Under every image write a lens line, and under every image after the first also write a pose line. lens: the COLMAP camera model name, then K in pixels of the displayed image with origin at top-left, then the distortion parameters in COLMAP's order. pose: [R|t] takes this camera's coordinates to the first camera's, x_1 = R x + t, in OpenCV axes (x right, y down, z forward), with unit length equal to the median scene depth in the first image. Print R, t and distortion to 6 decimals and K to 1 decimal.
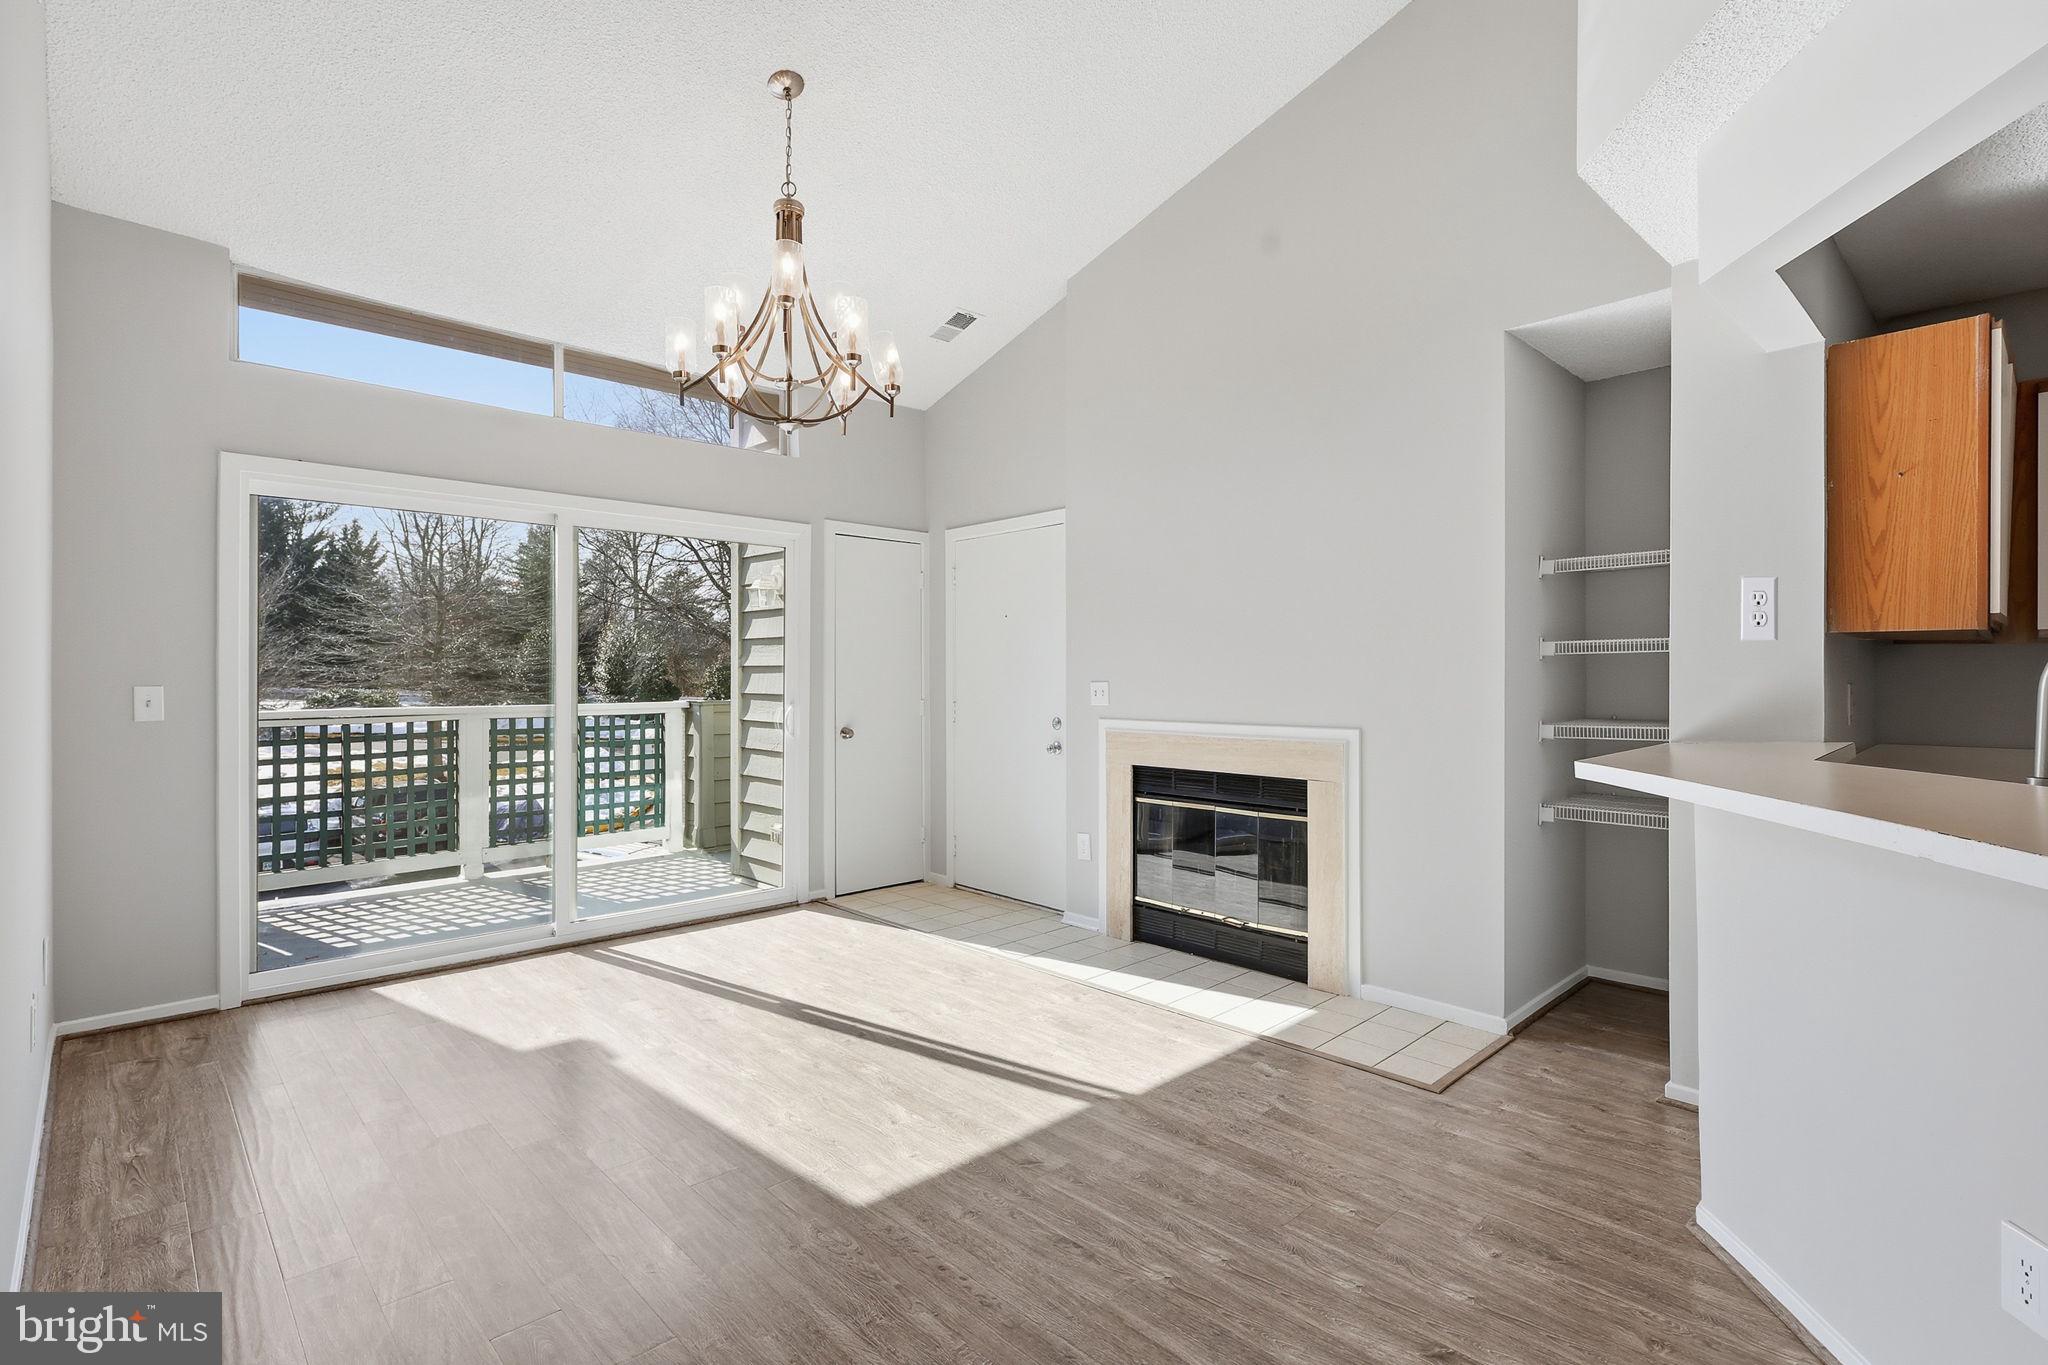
lens RADIAL K [[954.6, 0, 1015.5], [0, 954.6, 673.9], [0, 0, 1]] dist [-0.002977, 0.002721]
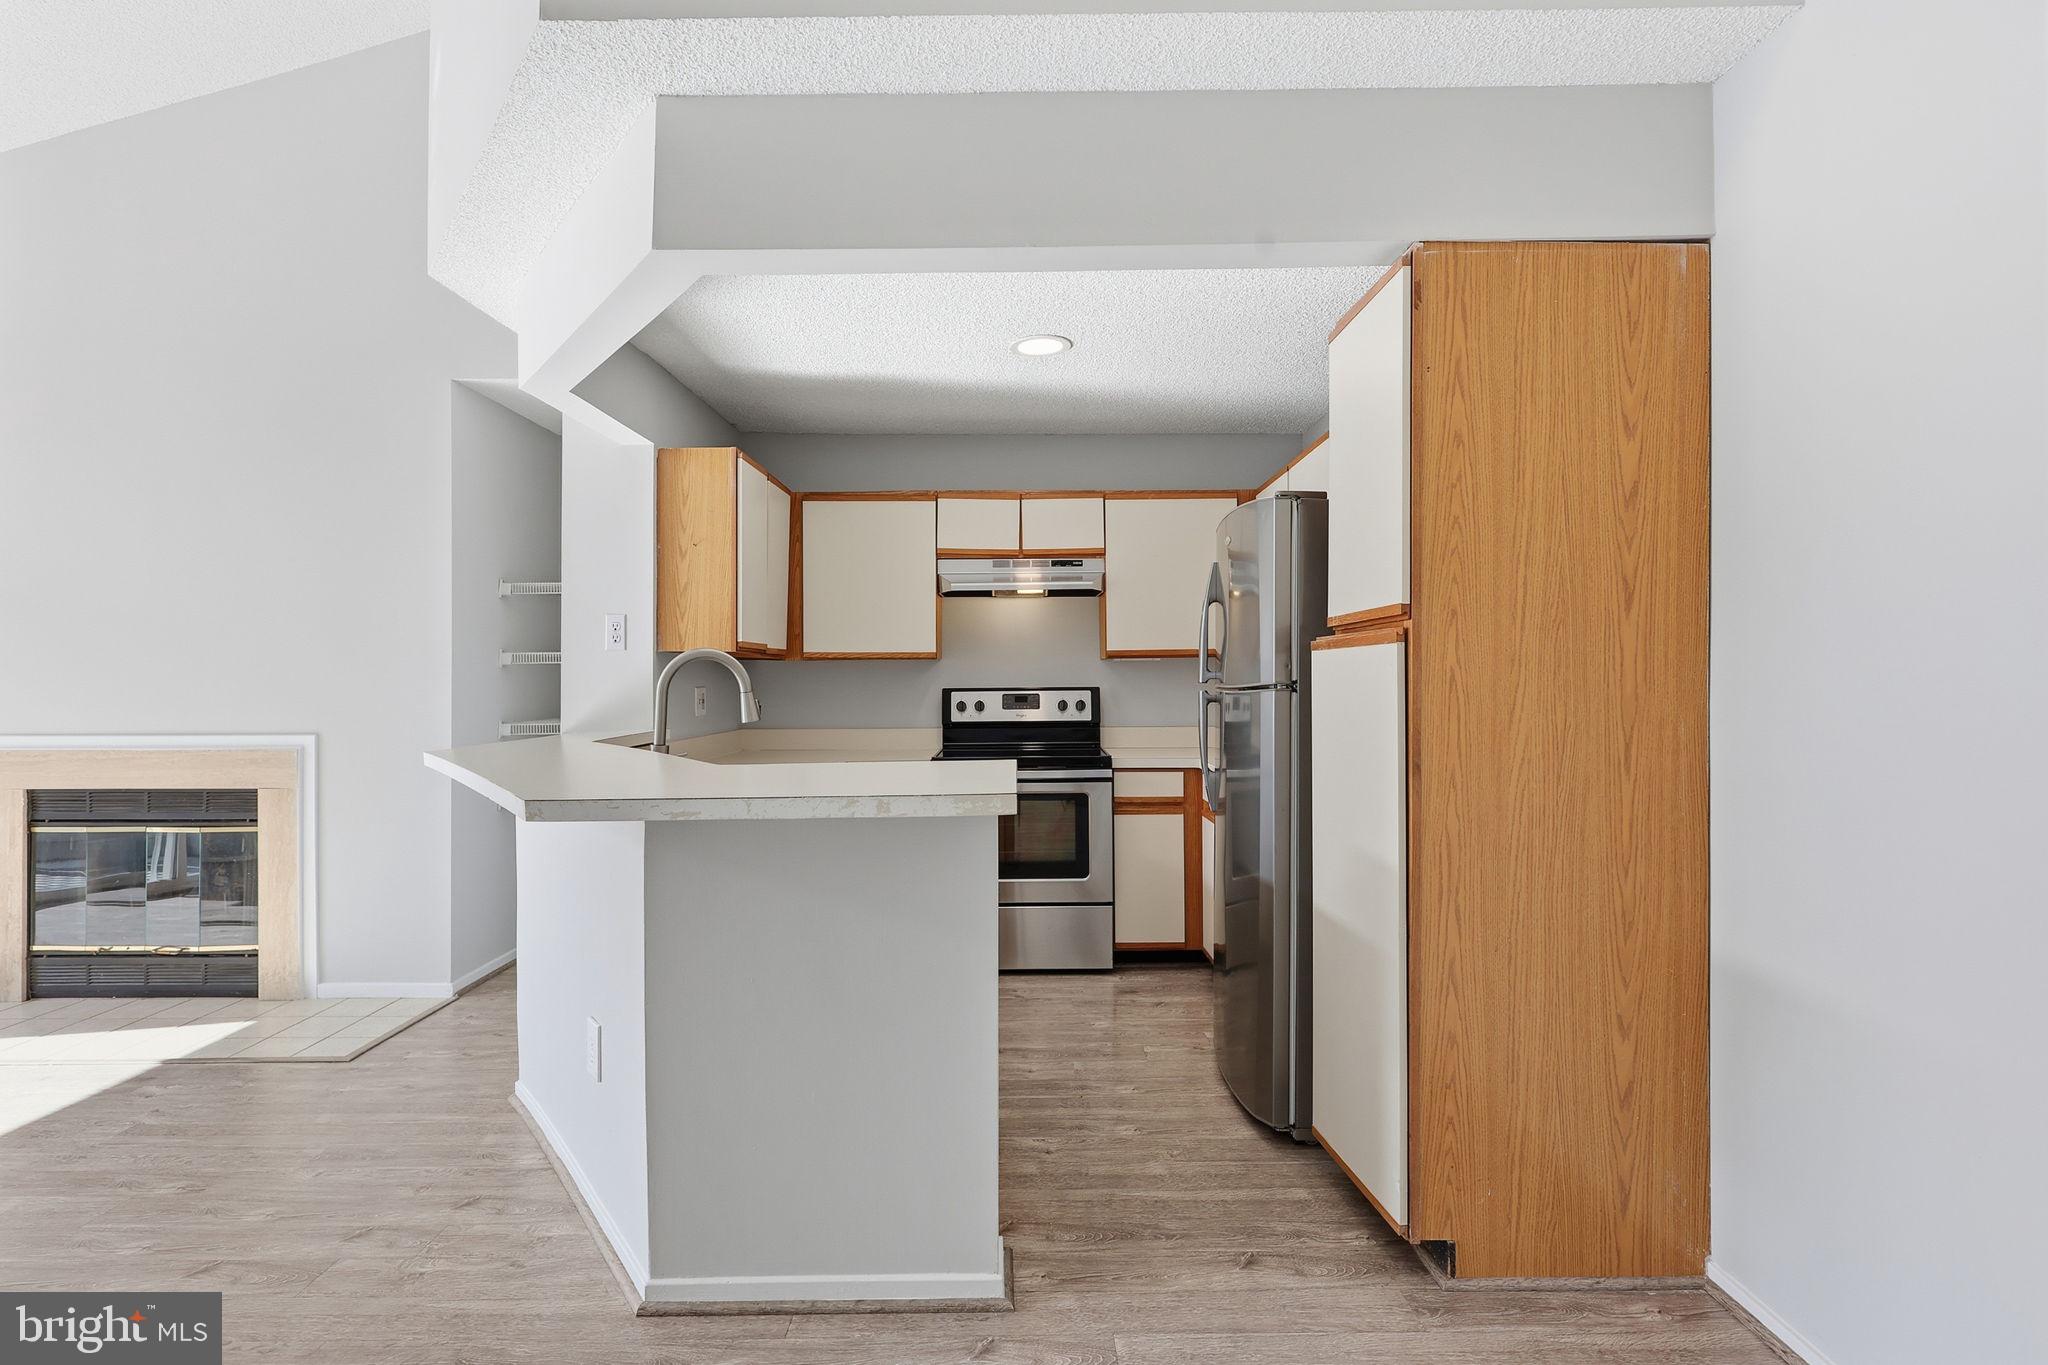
lens RADIAL K [[954.6, 0, 1014.3], [0, 954.6, 677.6], [0, 0, 1]] dist [-0.002977, 0.002721]
pose [[0.684364, 0.002631, 0.729136, 0.117599], [-0.001772, 0.999997, -0.001945, -0.001817], [-0.729139, 0.000039, 0.684366, -0.222625]]
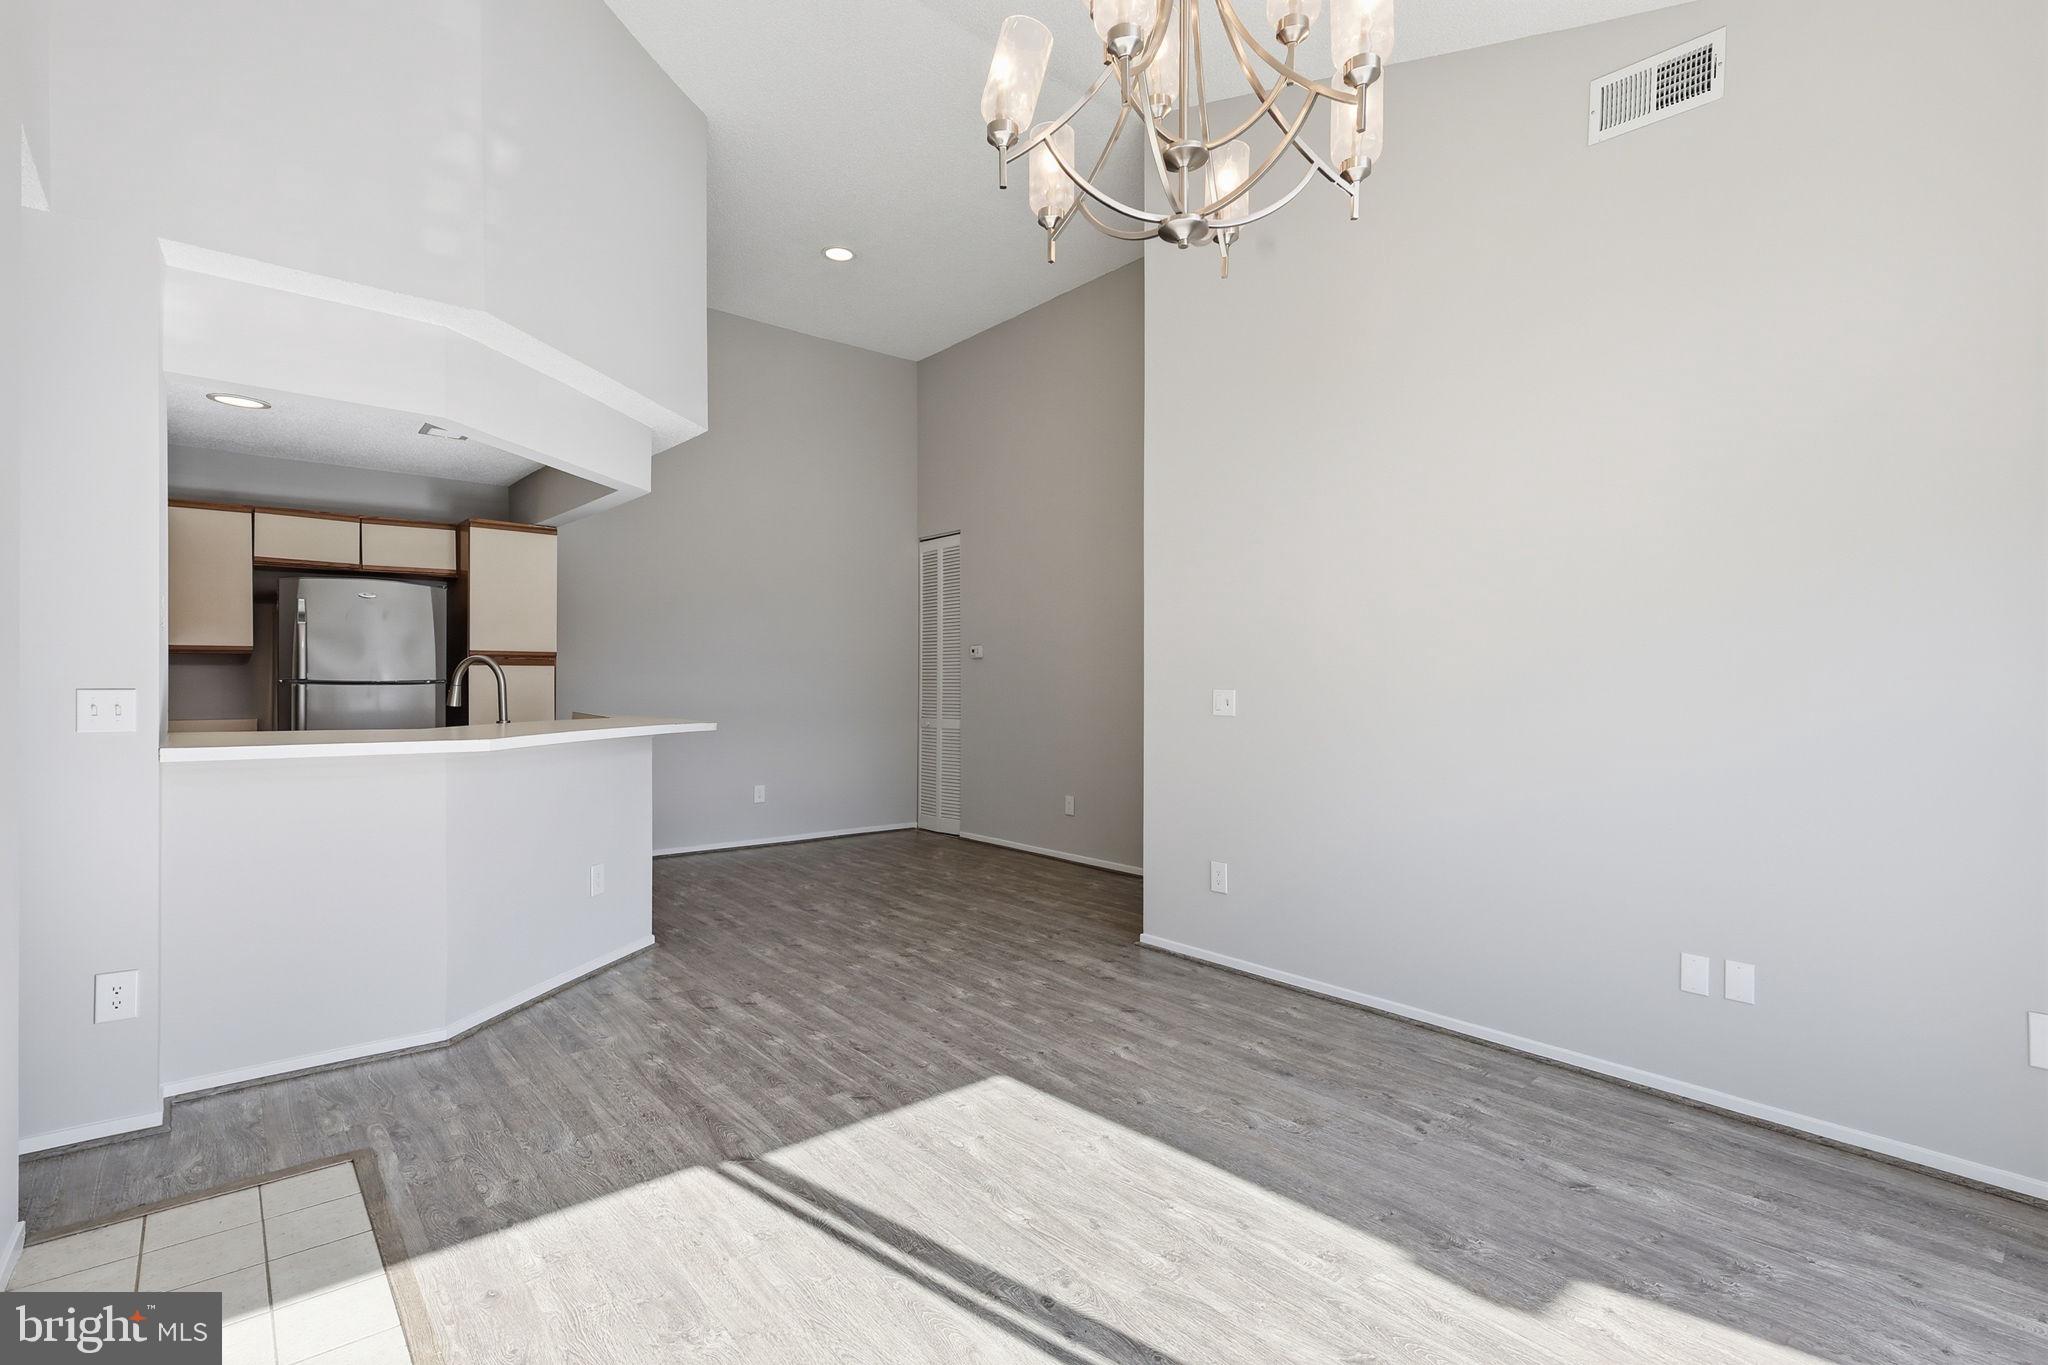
lens RADIAL K [[954.6, 0, 1025.8], [0, 954.6, 686.2], [0, 0, 1]] dist [-0.002977, 0.002721]
pose [[-0.998749, -0.003694, 0.049860, -0.146764], [-0.003612, 0.999992, 0.001727, 0.004967], [-0.049866, 0.001544, -0.998755, 1.314463]]
